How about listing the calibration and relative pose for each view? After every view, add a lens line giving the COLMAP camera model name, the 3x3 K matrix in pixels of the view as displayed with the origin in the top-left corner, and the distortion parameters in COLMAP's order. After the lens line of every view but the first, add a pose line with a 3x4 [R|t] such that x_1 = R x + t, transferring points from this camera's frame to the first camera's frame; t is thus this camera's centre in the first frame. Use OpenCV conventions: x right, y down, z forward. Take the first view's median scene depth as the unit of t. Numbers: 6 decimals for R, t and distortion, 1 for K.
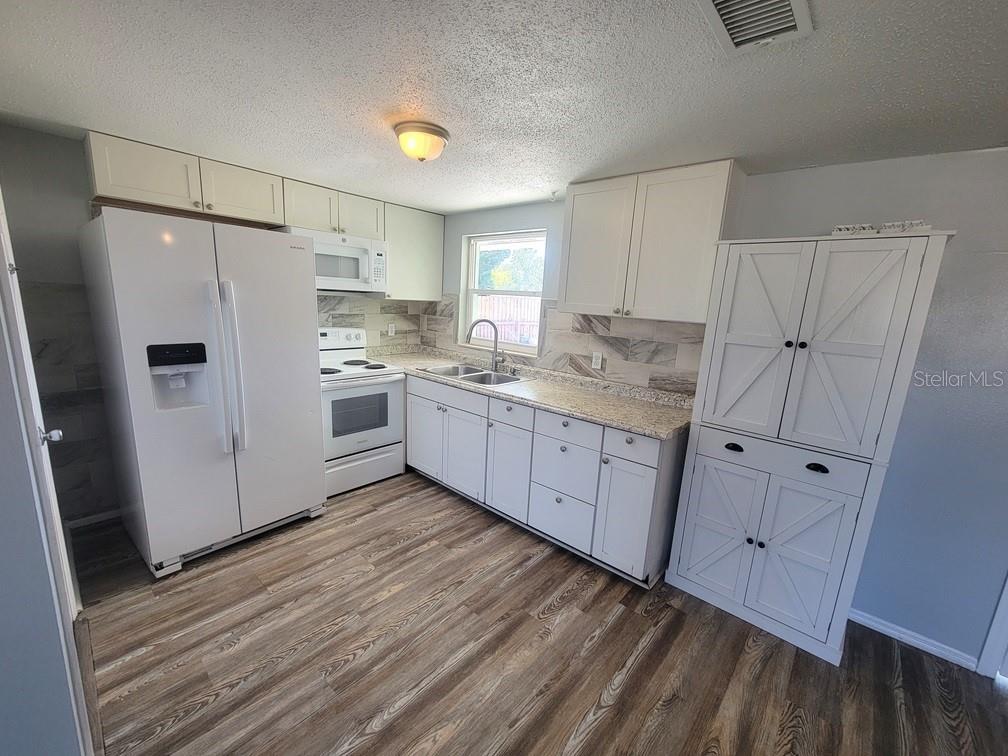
lens RADIAL K [[411.6, 0, 501.8], [0, 411.6, 388.7], [0, 0, 1]] dist [0.003391, -0.001474]
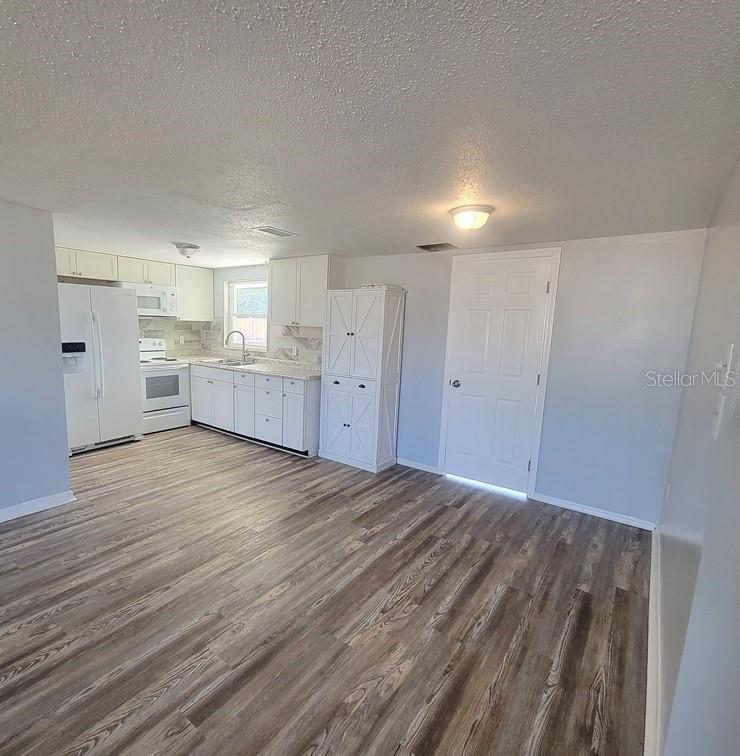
lens RADIAL K [[408.5, 0, 328.6], [0, 408.5, 390.7], [0, 0, 1]] dist [-0.003779, -0.000927]
pose [[0.998072, -0.032313, 0.052985, 0.293610], [0.034703, 0.998392, -0.044830, 0.203186], [-0.051451, 0.046582, 0.997589, -0.837033]]
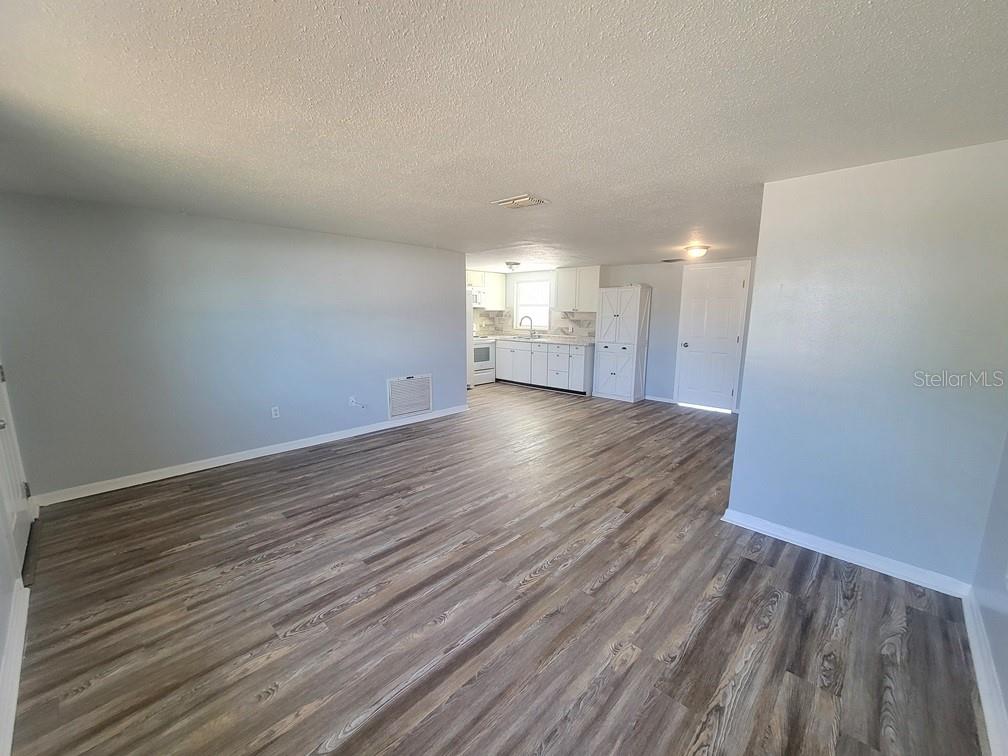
lens RADIAL K [[411.6, 0, 499.8], [0, 411.6, 388.5], [0, 0, 1]] dist [0.003391, -0.001474]
pose [[0.998142, -0.040656, -0.045377, -0.130857], [0.039371, 0.998808, -0.028867, 0.400396], [0.046497, 0.027027, 0.998553, -1.785125]]
